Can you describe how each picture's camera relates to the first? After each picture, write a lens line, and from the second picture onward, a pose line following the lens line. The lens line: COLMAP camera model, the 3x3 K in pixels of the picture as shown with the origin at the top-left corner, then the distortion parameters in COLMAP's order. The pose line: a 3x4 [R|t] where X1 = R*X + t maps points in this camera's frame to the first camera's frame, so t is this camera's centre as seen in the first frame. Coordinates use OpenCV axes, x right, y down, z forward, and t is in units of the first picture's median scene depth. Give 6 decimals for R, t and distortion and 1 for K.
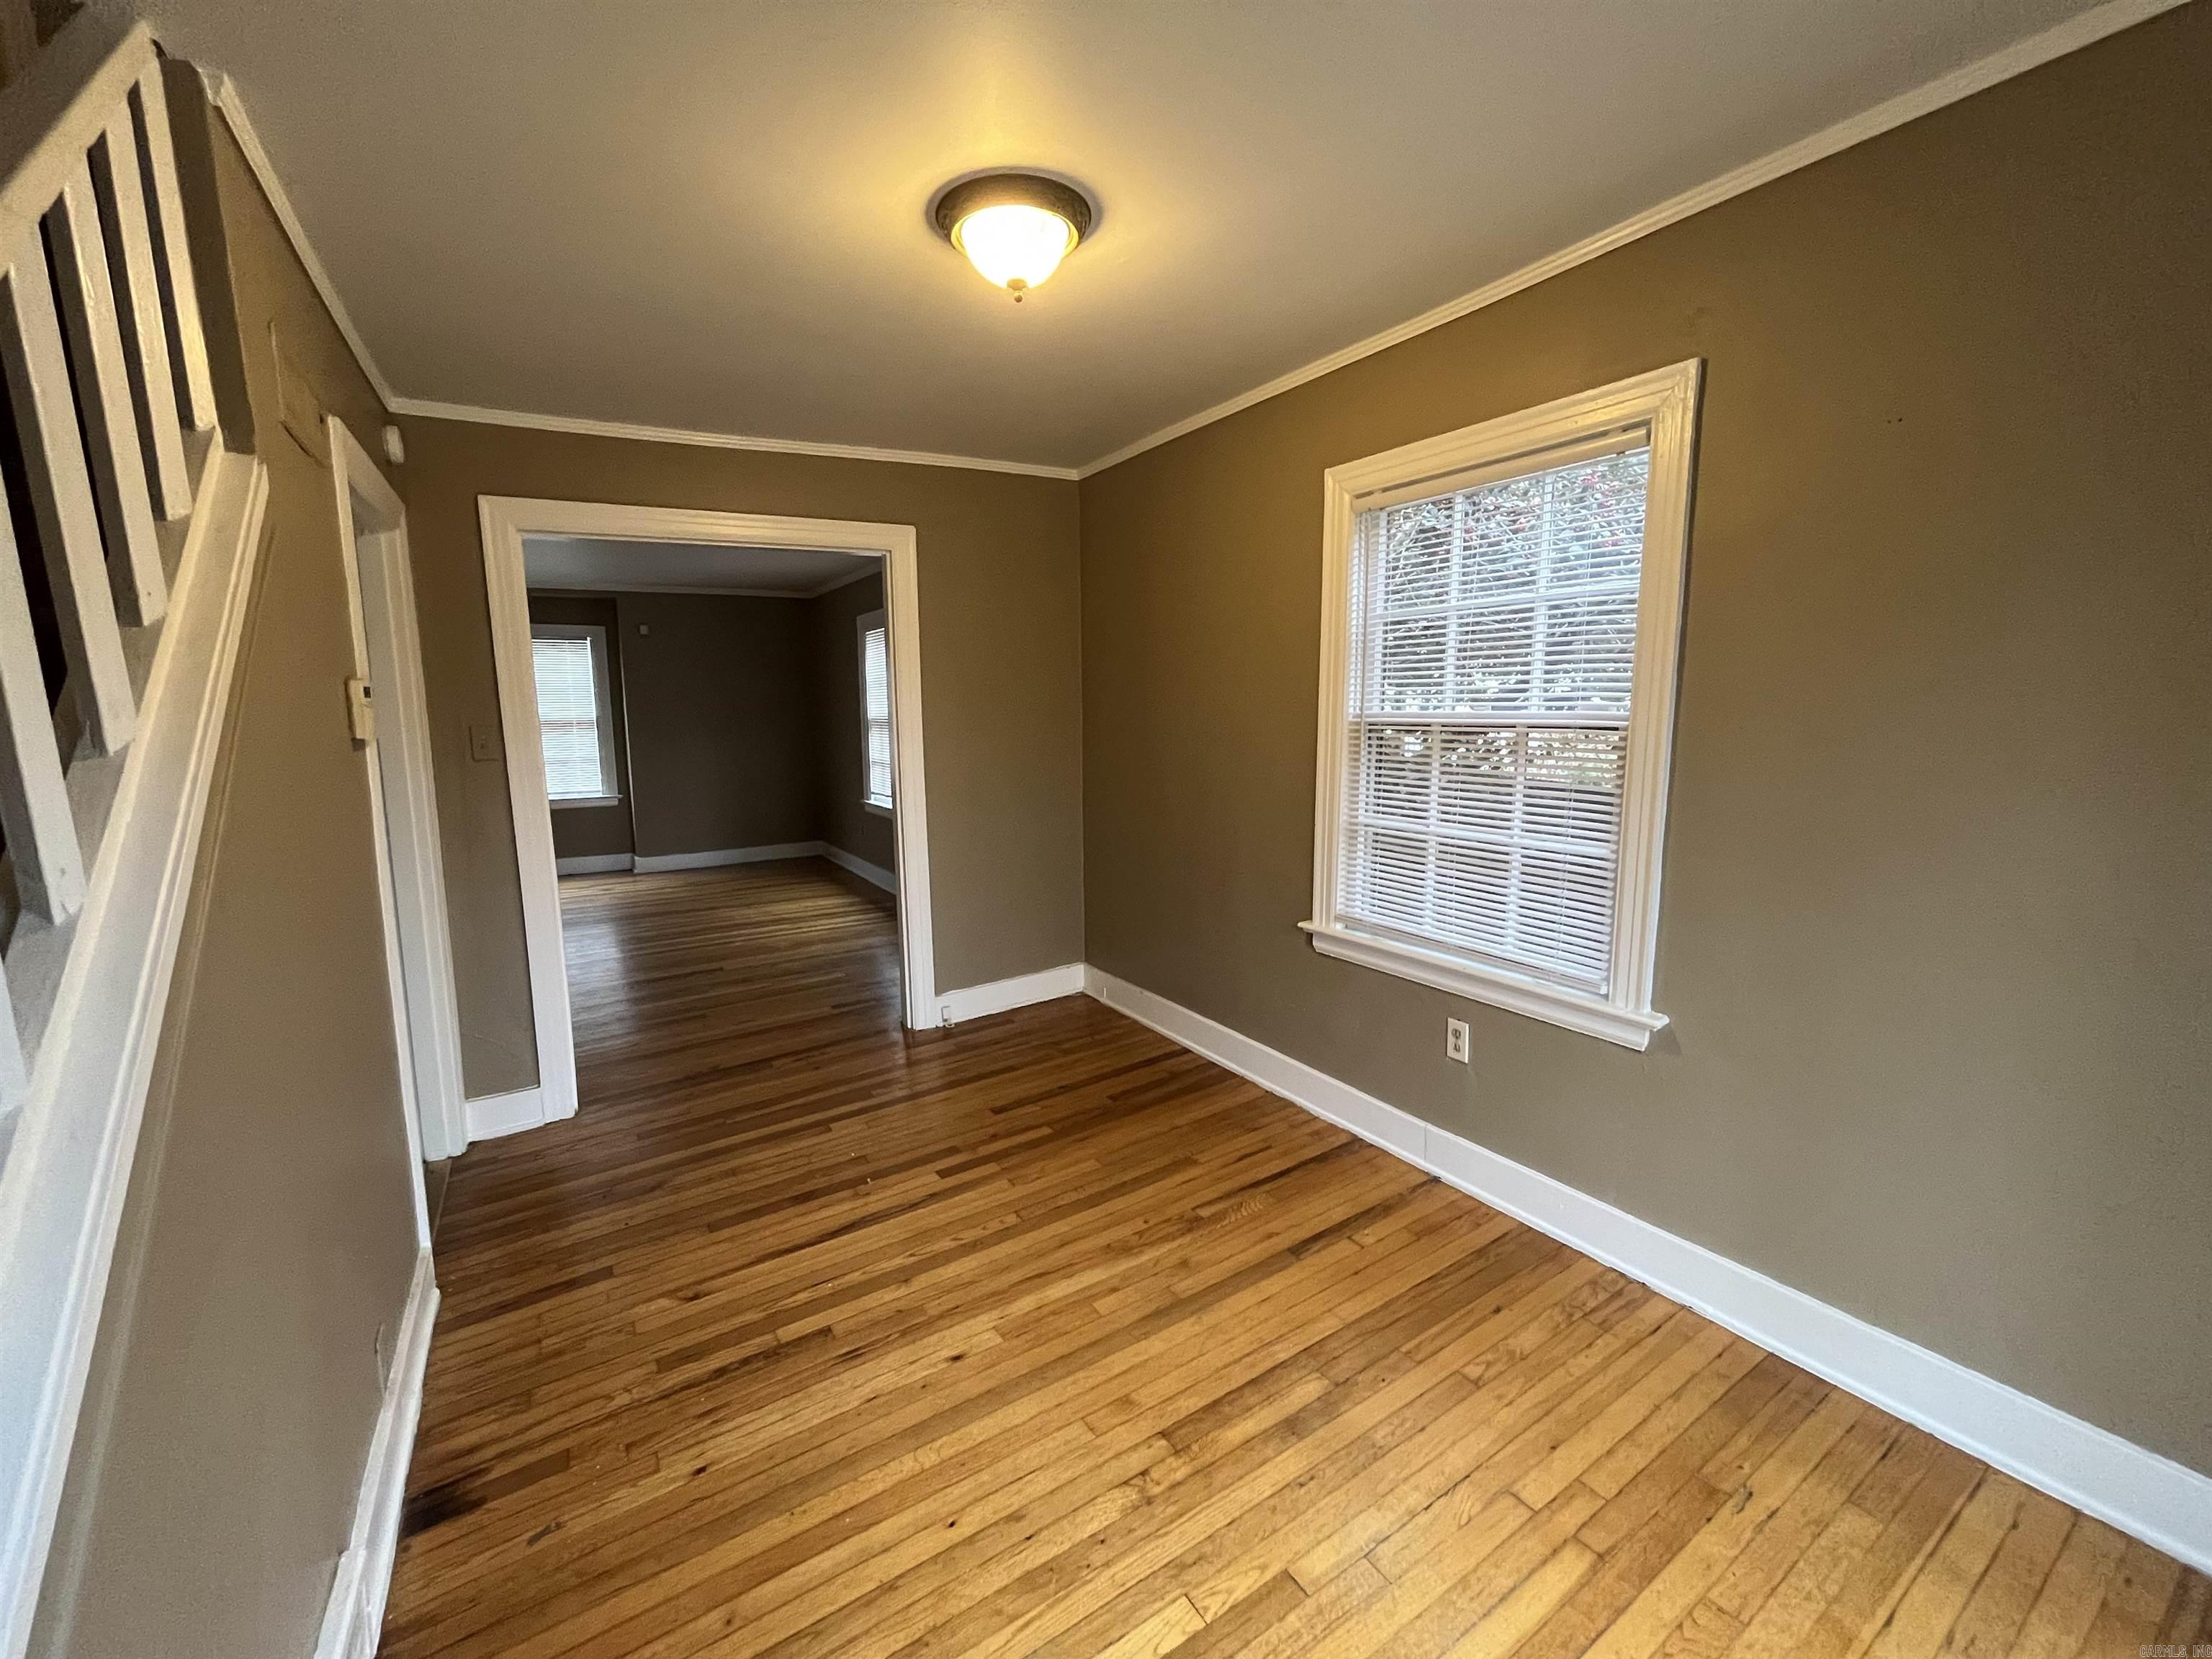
lens RADIAL K [[896.2, 0, 1103.5], [0, 896.2, 836.5], [0, 0, 1]] dist [-0.001098, 0.000408]
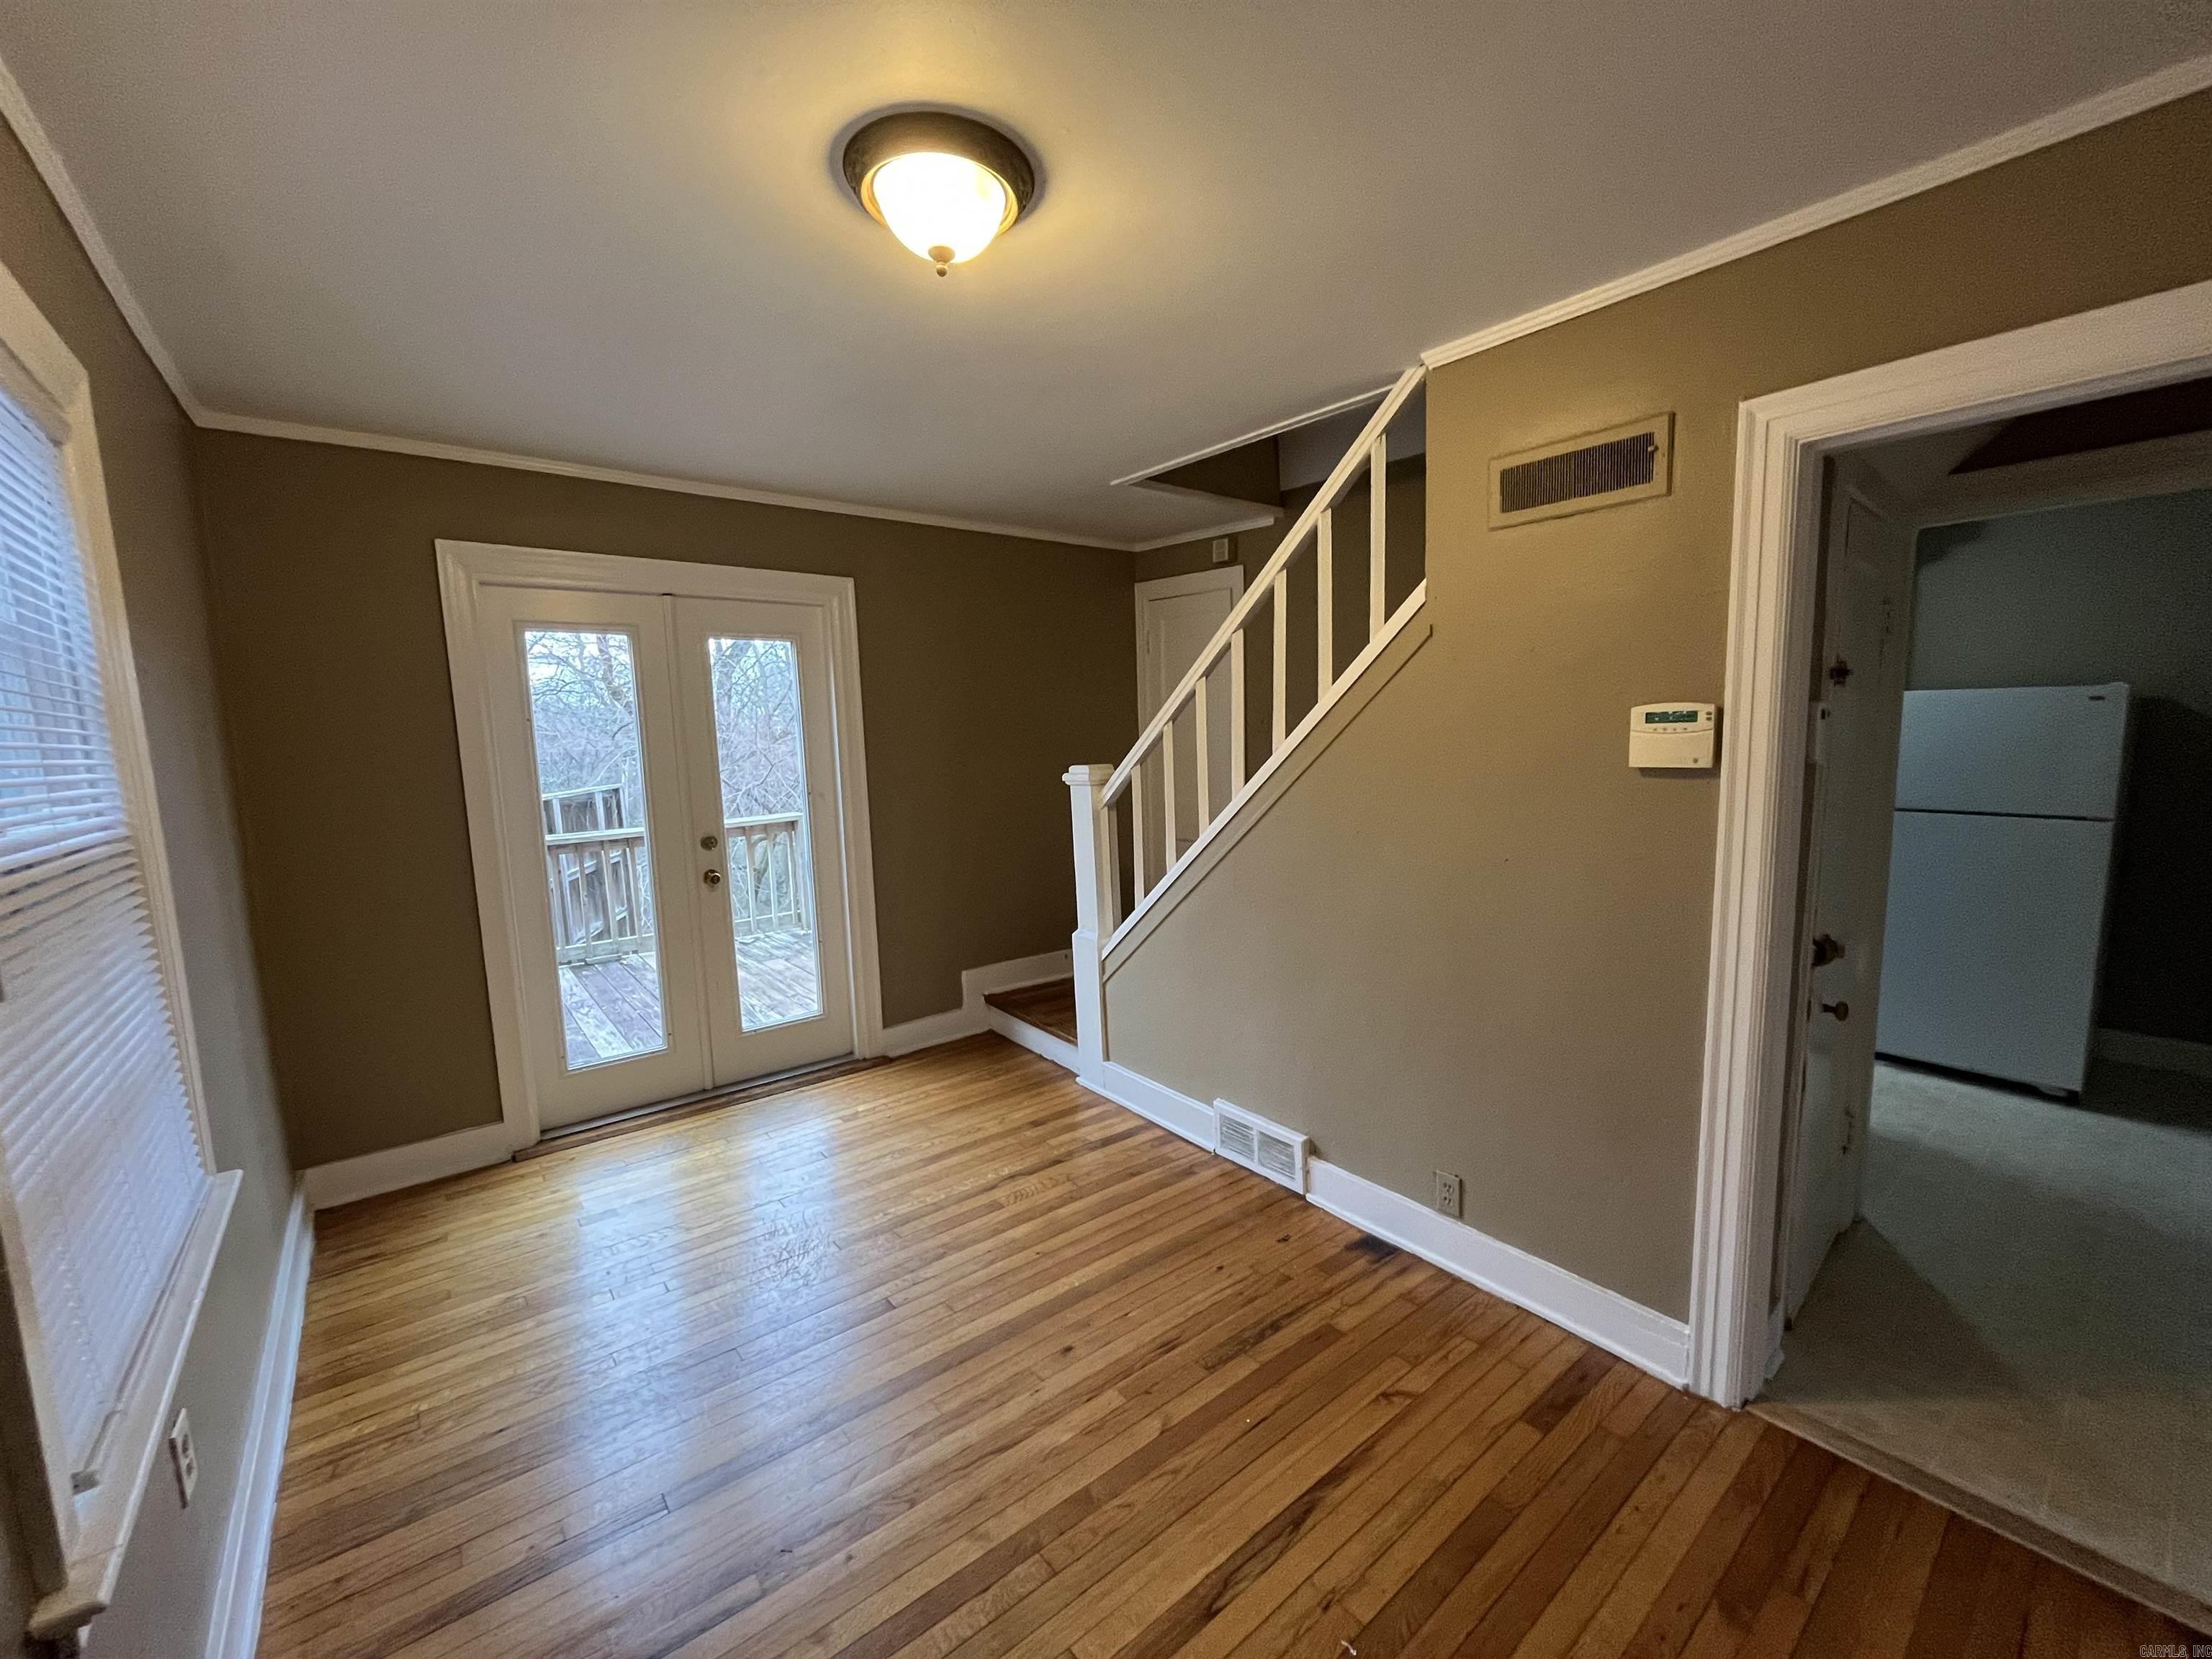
lens RADIAL K [[889.0, 0, 1100.3], [0, 889.0, 838.0], [0, 0, 1]] dist [-0.004093, -0.000080]
pose [[-0.991384, 0.058339, -0.117281, -0.090143], [0.025088, 0.963337, 0.267120, -0.250162], [0.128565, 0.261876, -0.956500, 1.529391]]
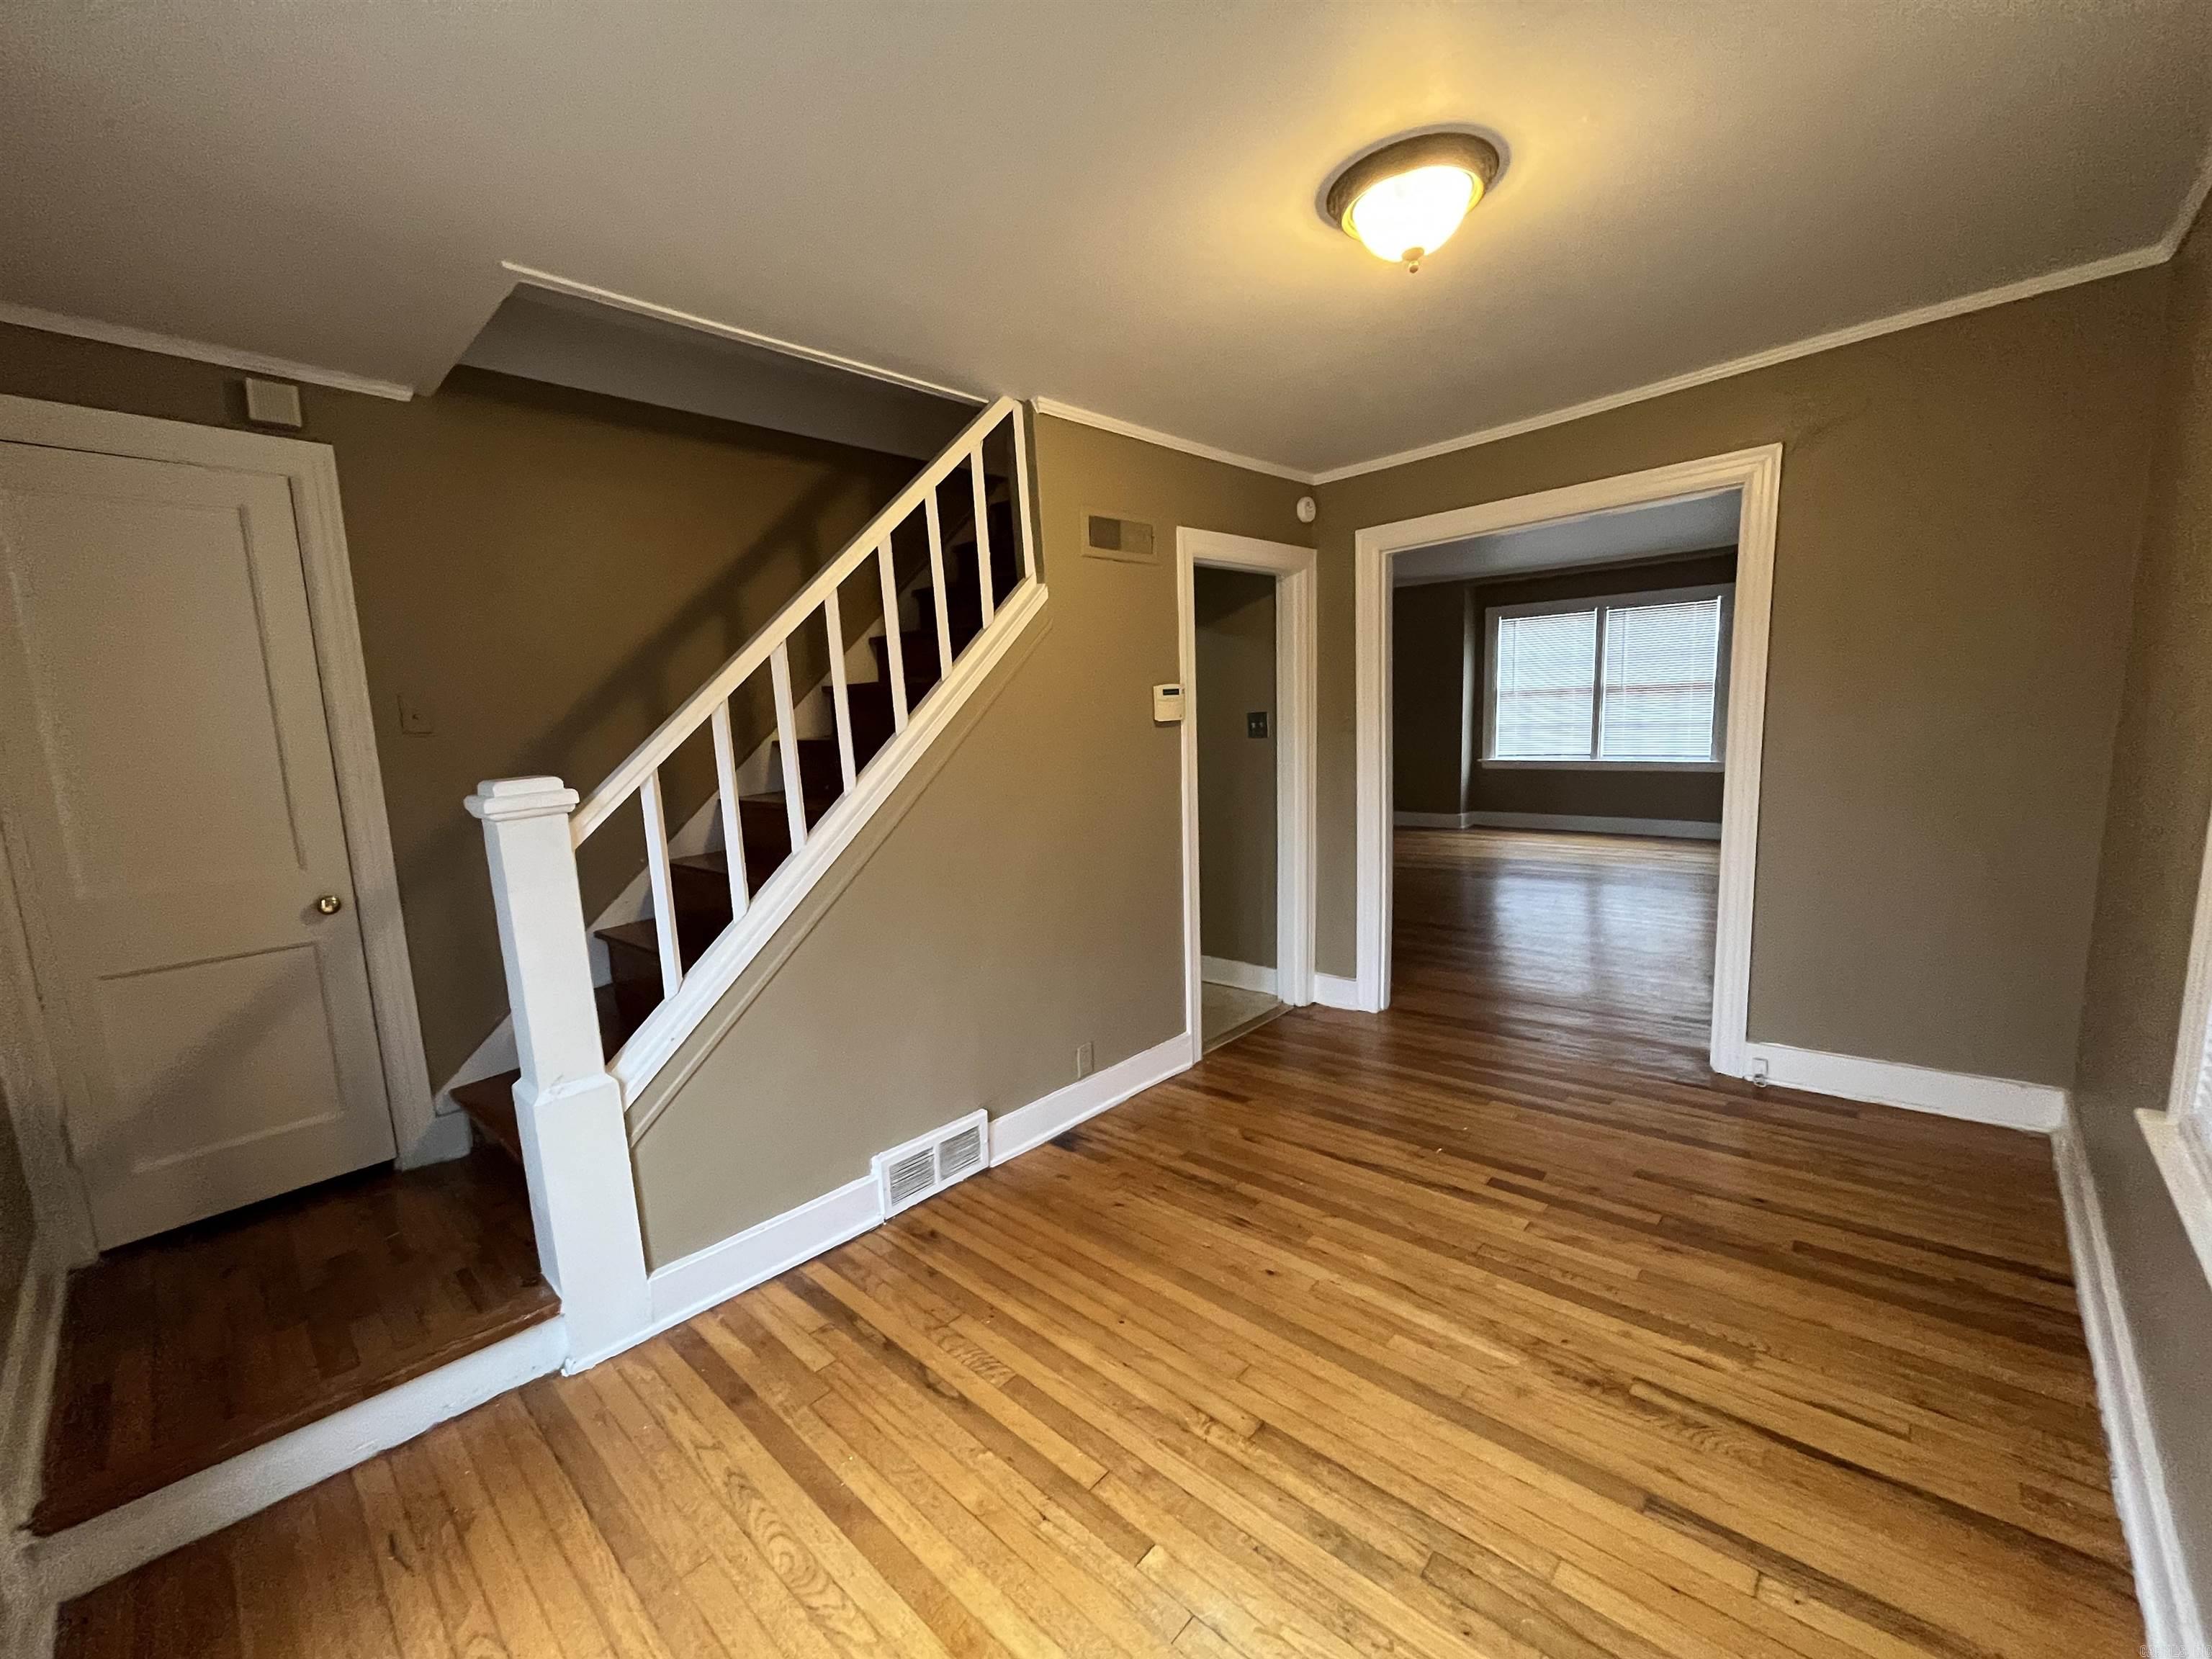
lens RADIAL K [[889.0, 0, 1100.3], [0, 889.0, 838.0], [0, 0, 1]] dist [-0.004093, -0.000080]
pose [[0.253392, 0.148740, -0.955860, 0.640287], [-0.093920, 0.987223, 0.128722, -0.076603], [0.962794, 0.057157, 0.264124, 0.372302]]
